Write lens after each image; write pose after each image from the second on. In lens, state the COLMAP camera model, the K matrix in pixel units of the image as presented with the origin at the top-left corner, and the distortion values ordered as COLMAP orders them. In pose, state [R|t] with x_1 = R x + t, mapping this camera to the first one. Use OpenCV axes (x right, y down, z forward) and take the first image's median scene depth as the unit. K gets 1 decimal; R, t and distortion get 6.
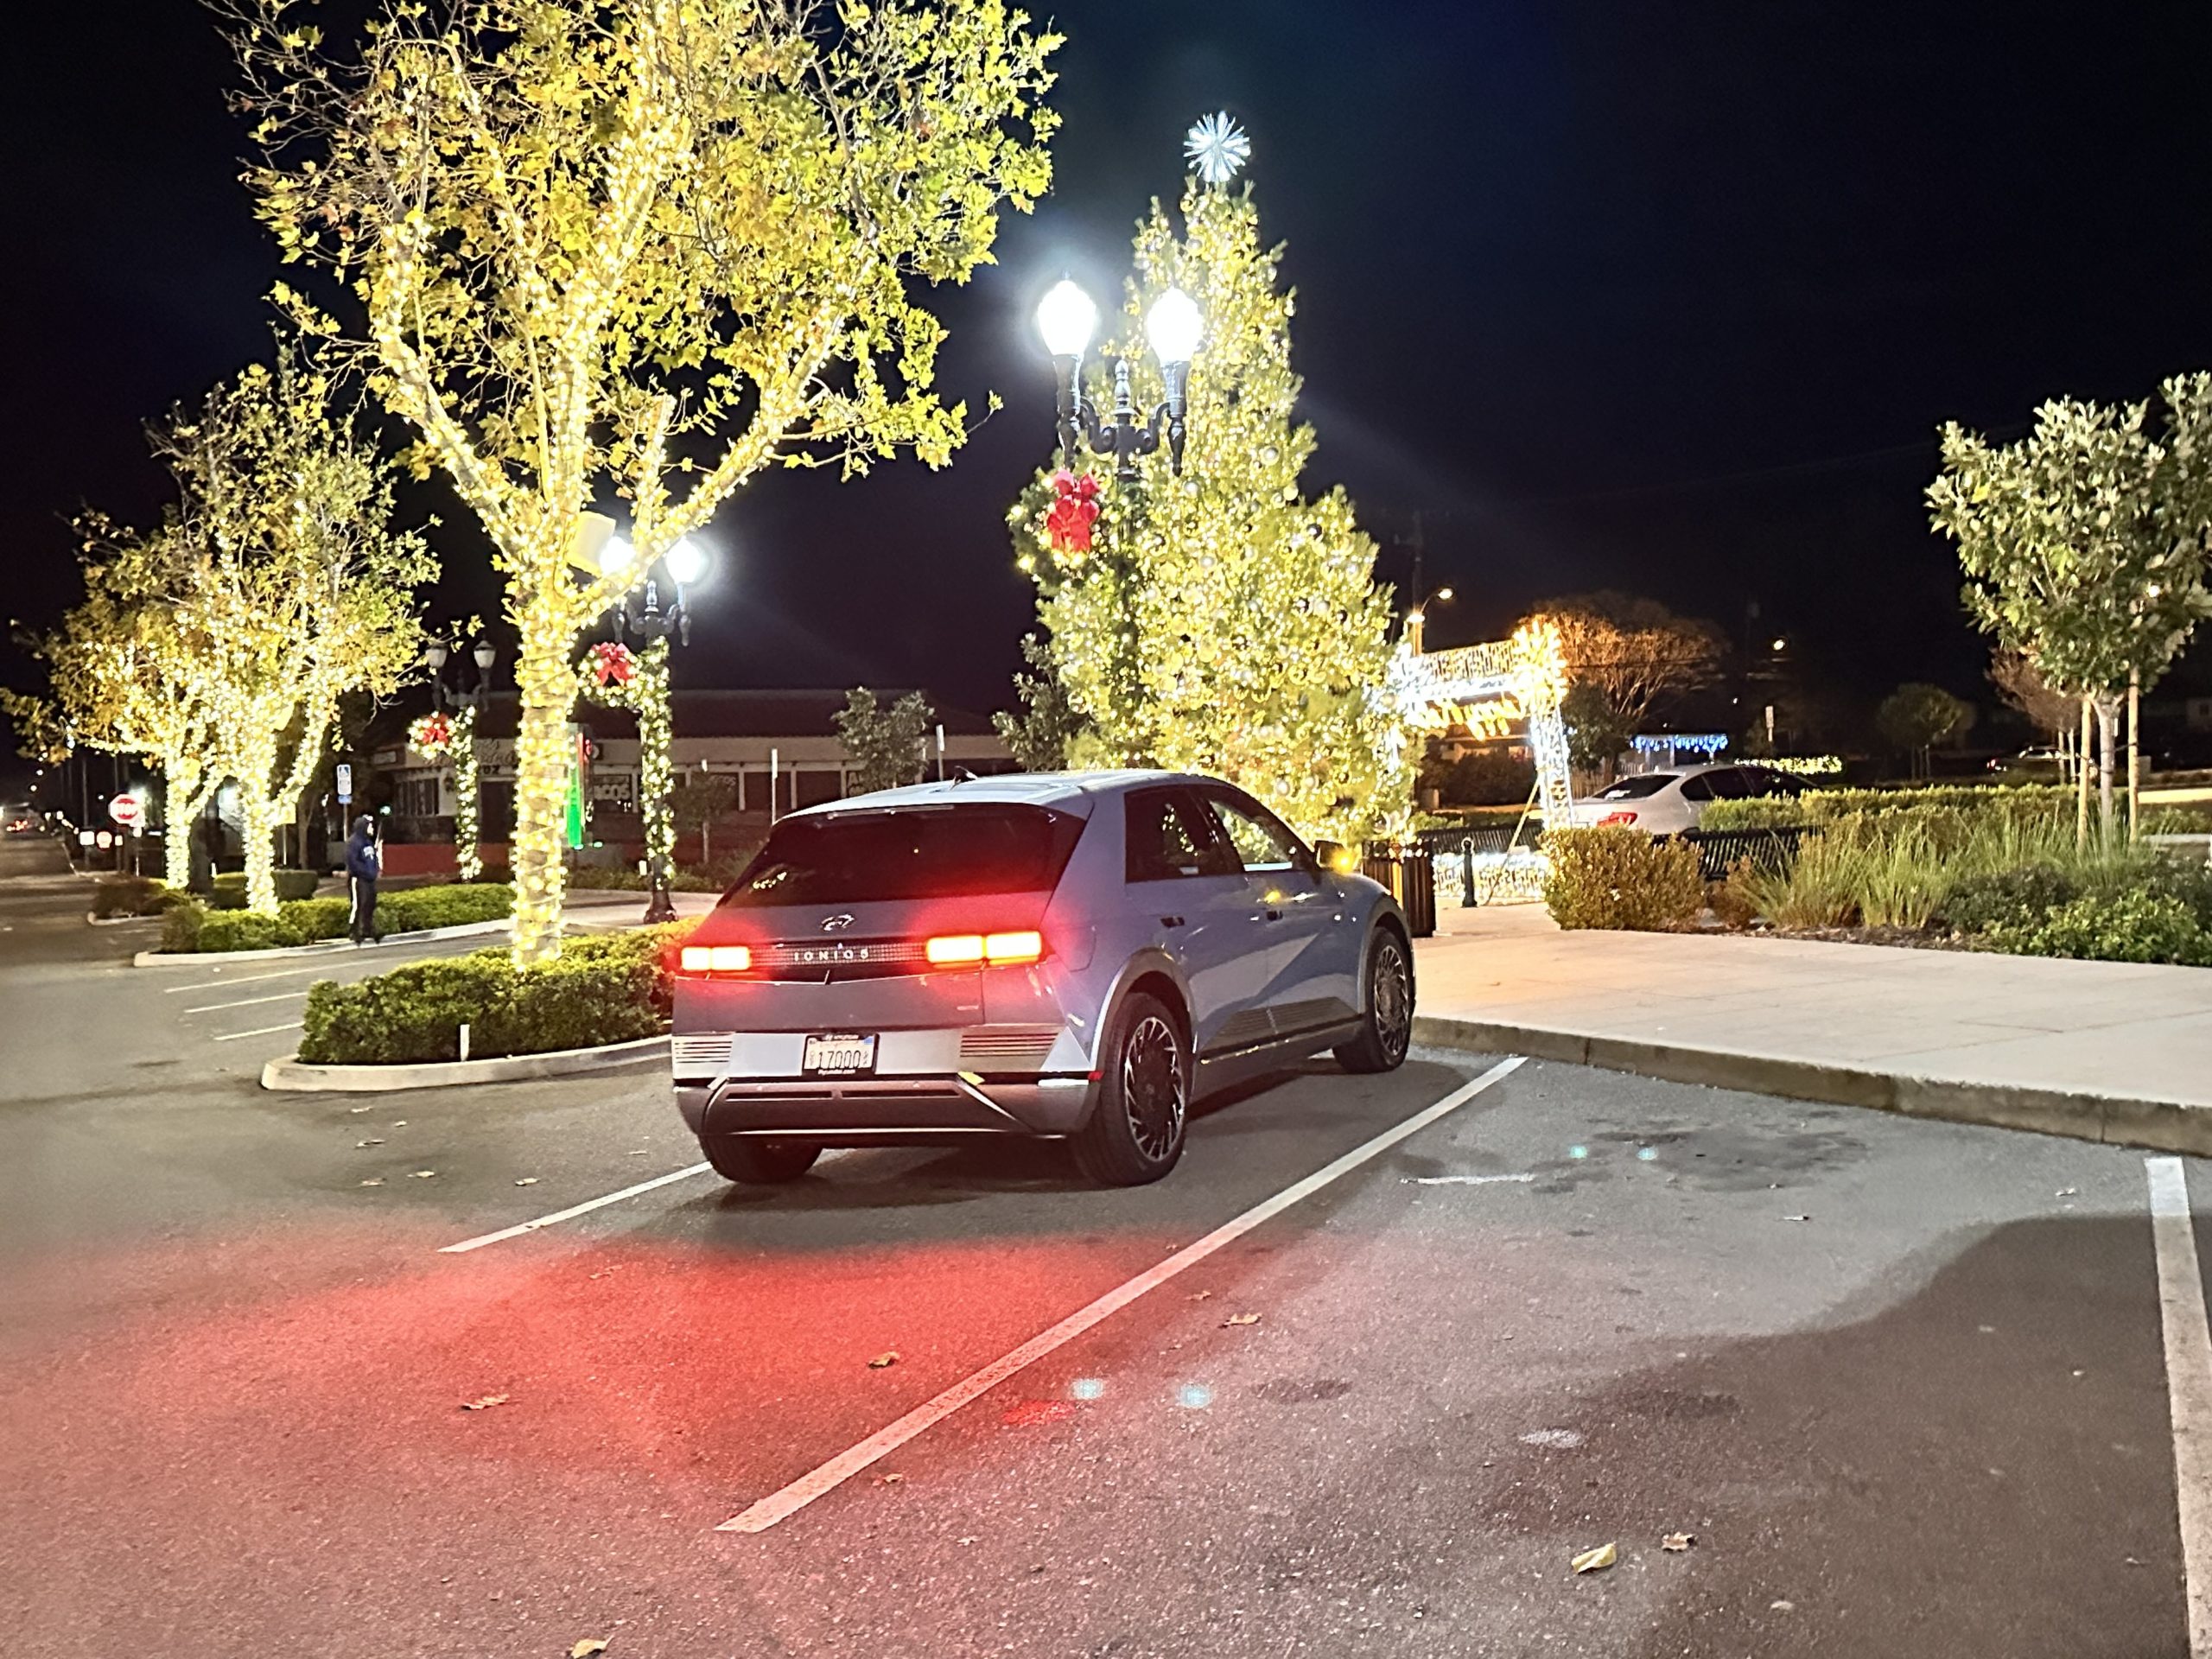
lens RADIAL K [[2342.1, 0, 1120.8], [0, 2342.1, 849.2], [0, 0, 1]] dist [0.217052, -0.465827]
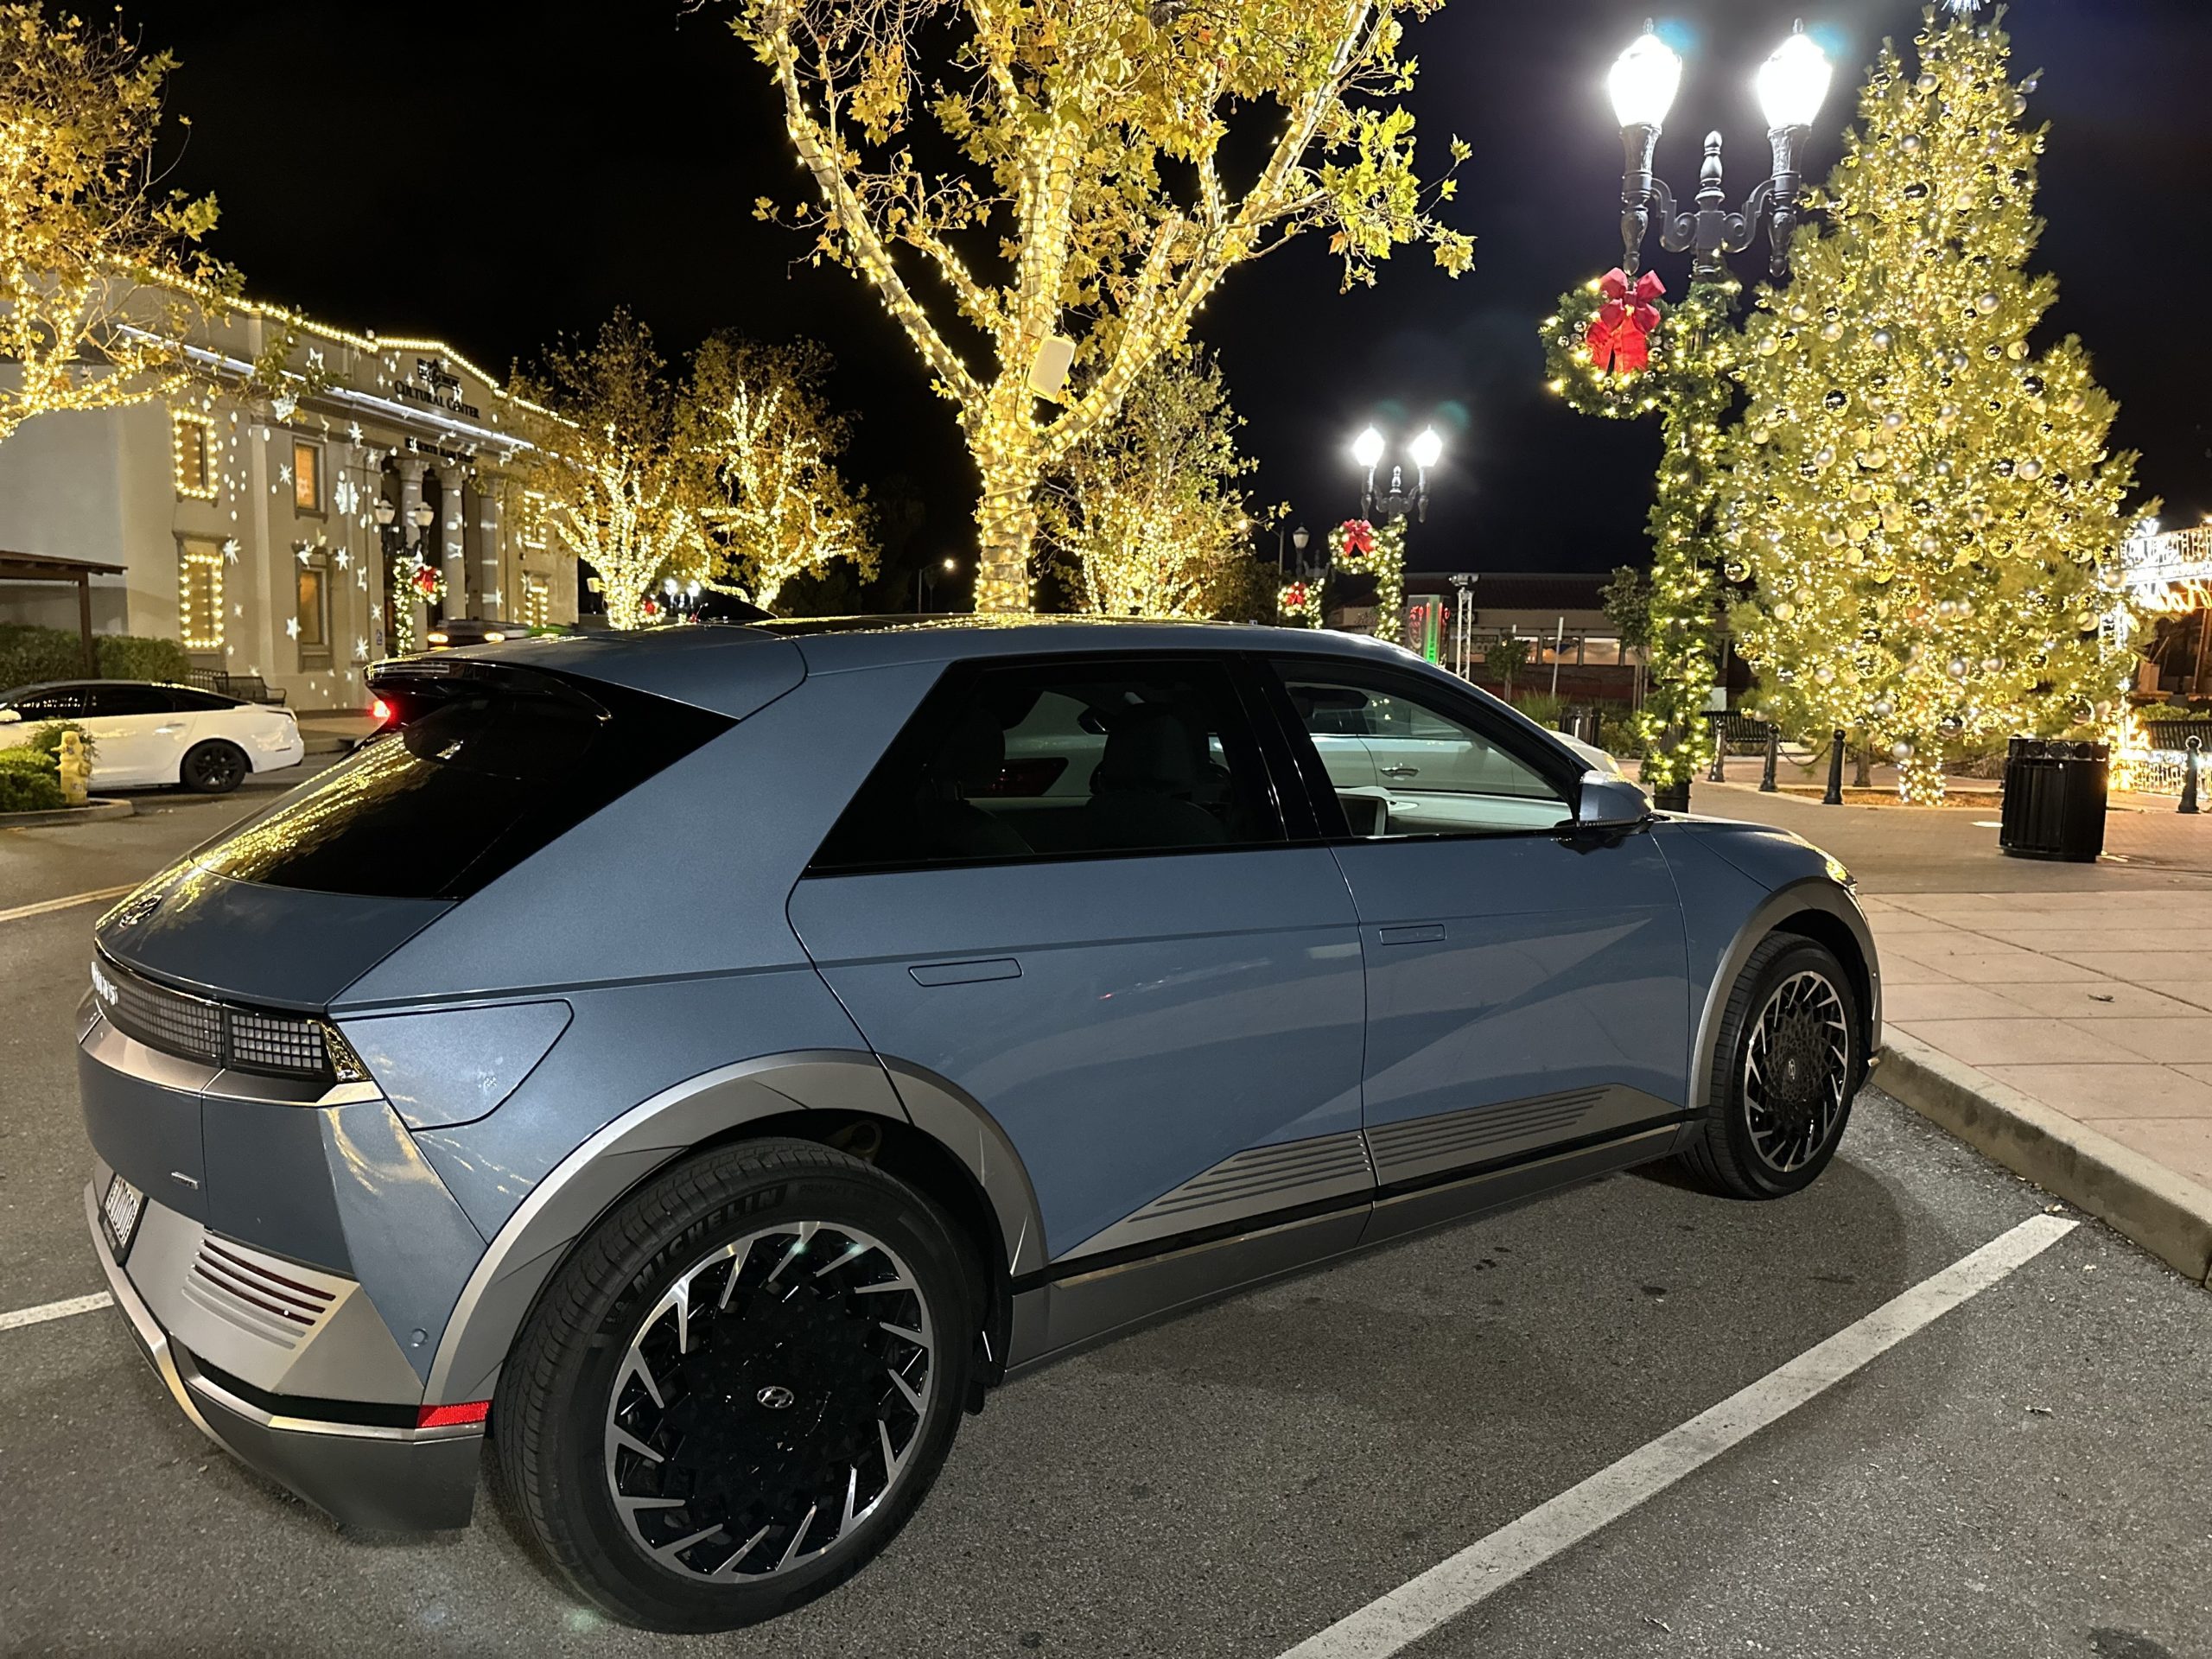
lens RADIAL K [[1540.4, 0, 1106.1], [0, 1540.4, 846.2], [0, 0, 1]] dist [0.075339, -0.086845]
pose [[0.881375, 0.105806, -0.460417, 0.063790], [-0.057658, 0.991403, 0.117455, -0.009571], [0.468886, -0.076975, 0.879898, 0.289473]]
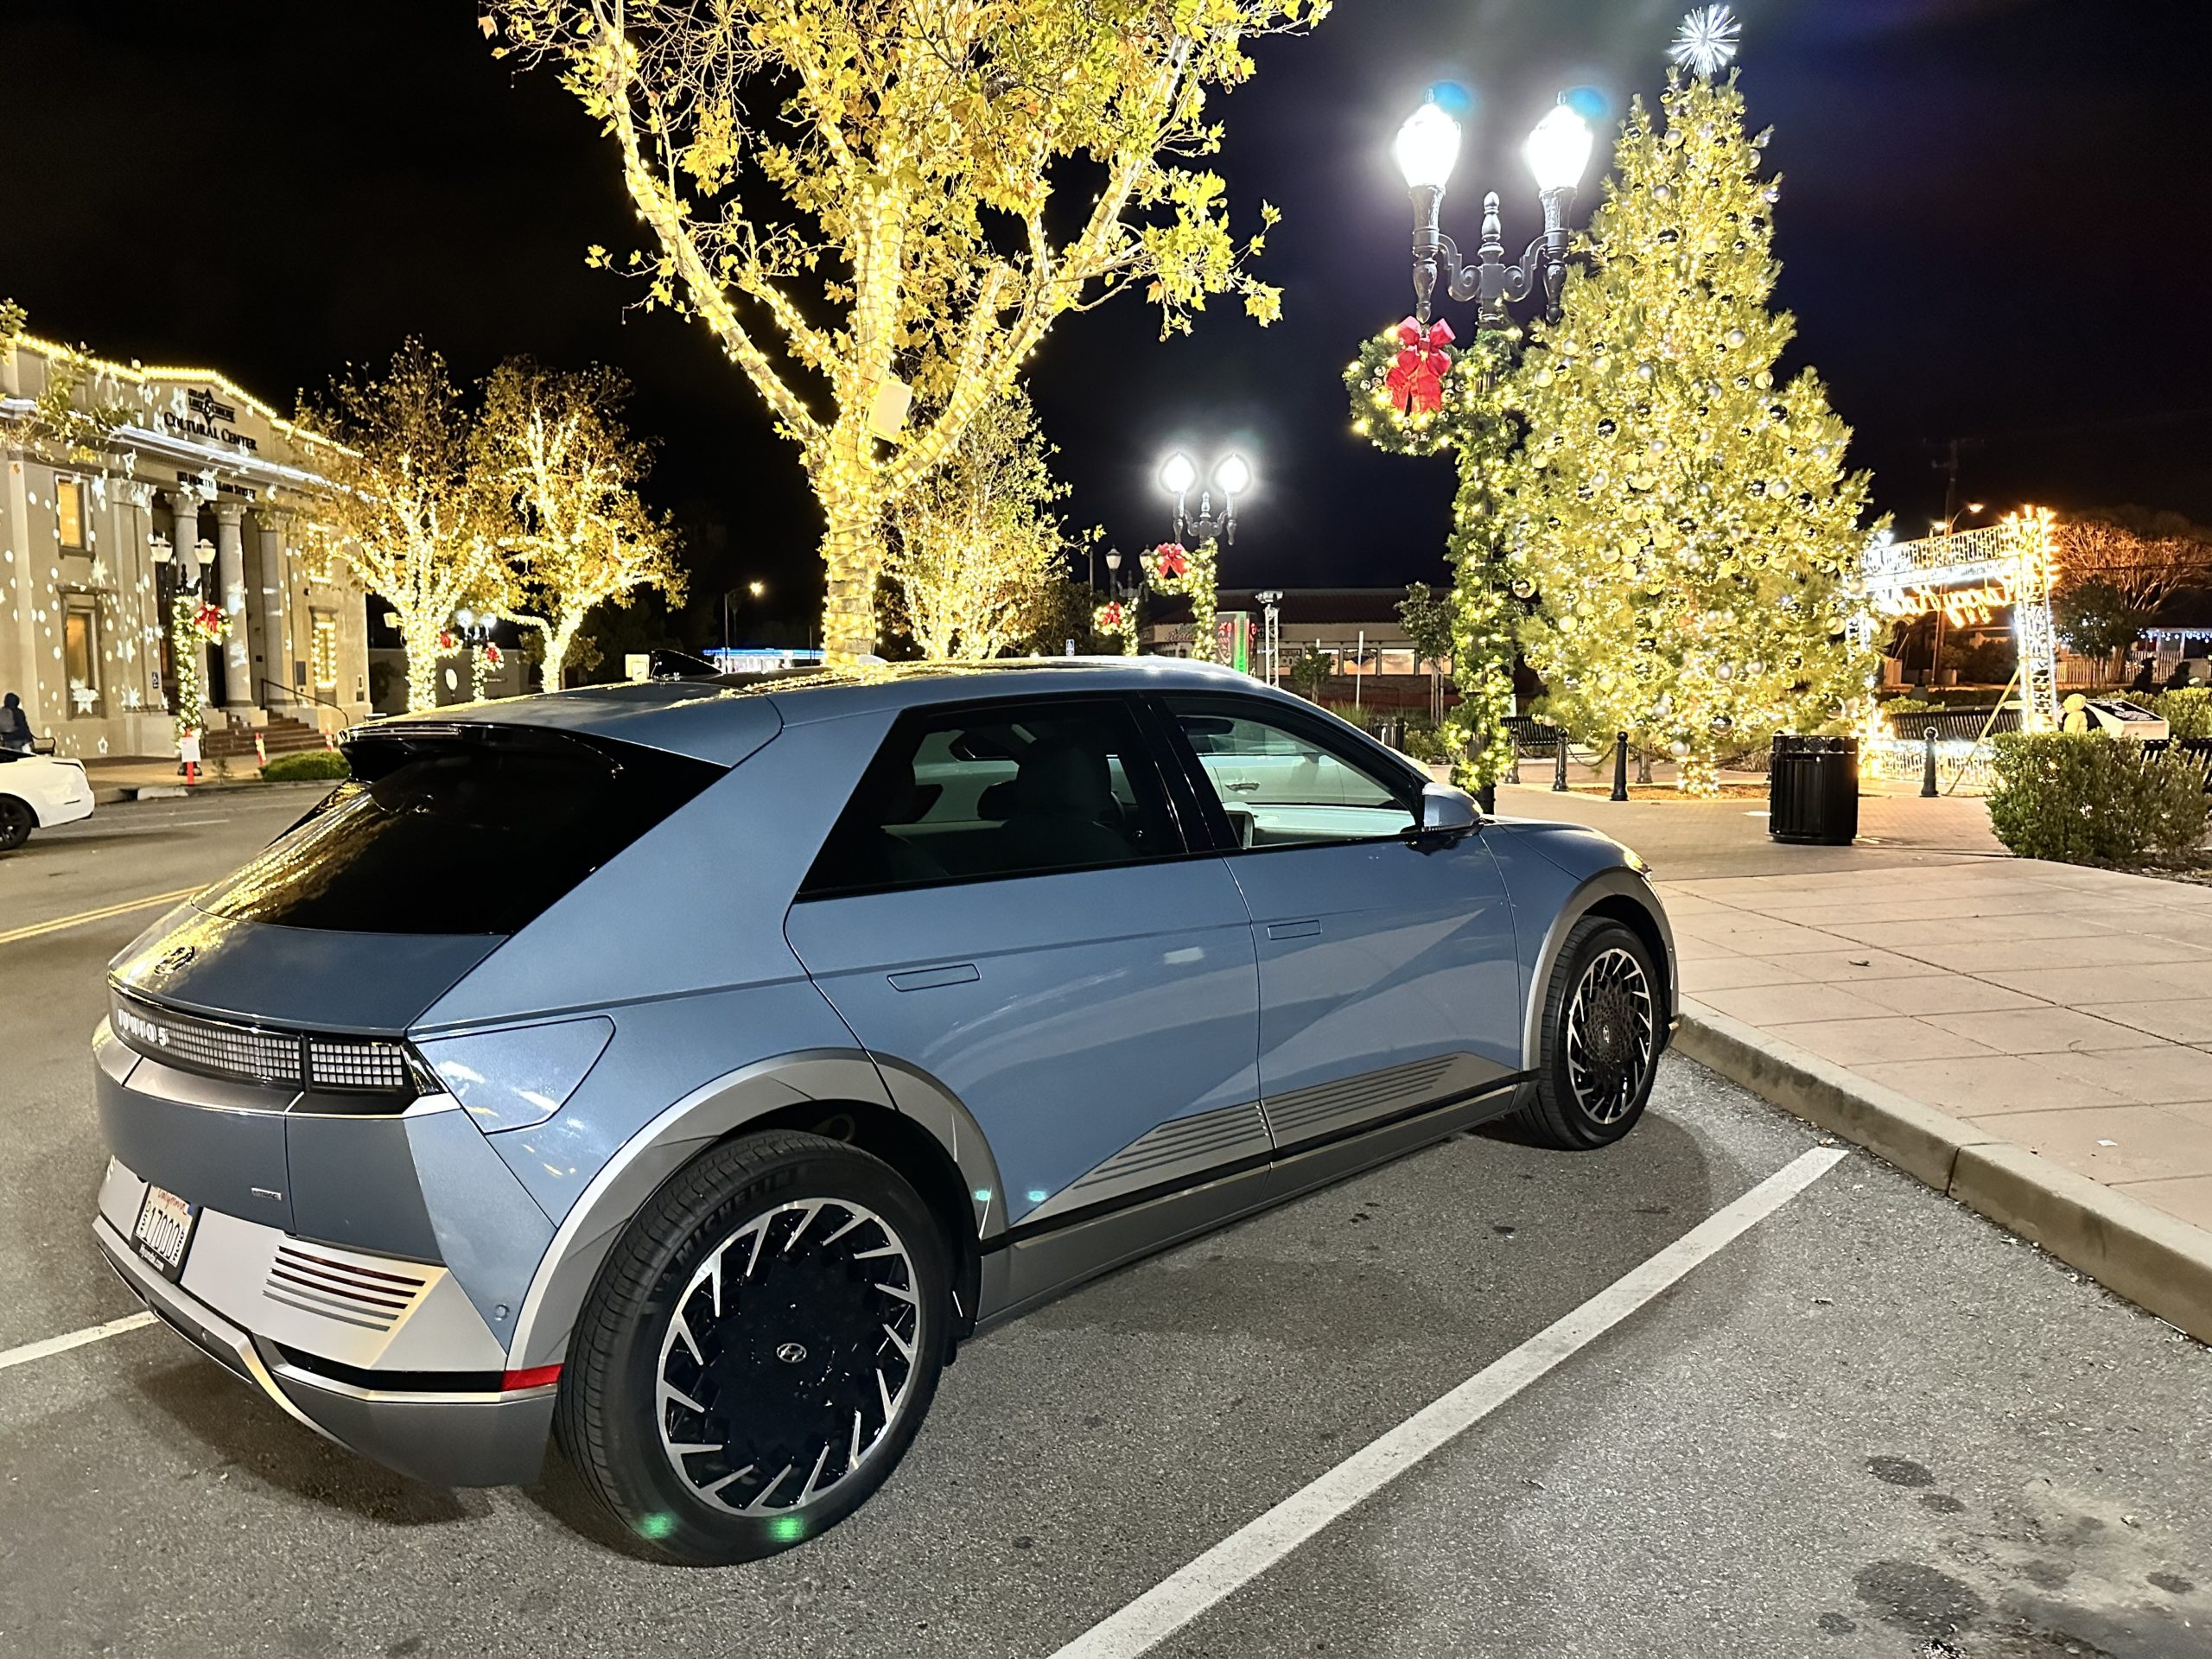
lens RADIAL K [[1541.0, 0, 1100.6], [0, 1541.0, 826.2], [0, 0, 1]] dist [0.105539, -0.153317]
pose [[0.931506, 0.059612, -0.358808, 0.063390], [-0.029806, 0.995671, 0.088040, -0.011279], [0.362503, -0.071315, 0.929250, 0.268848]]
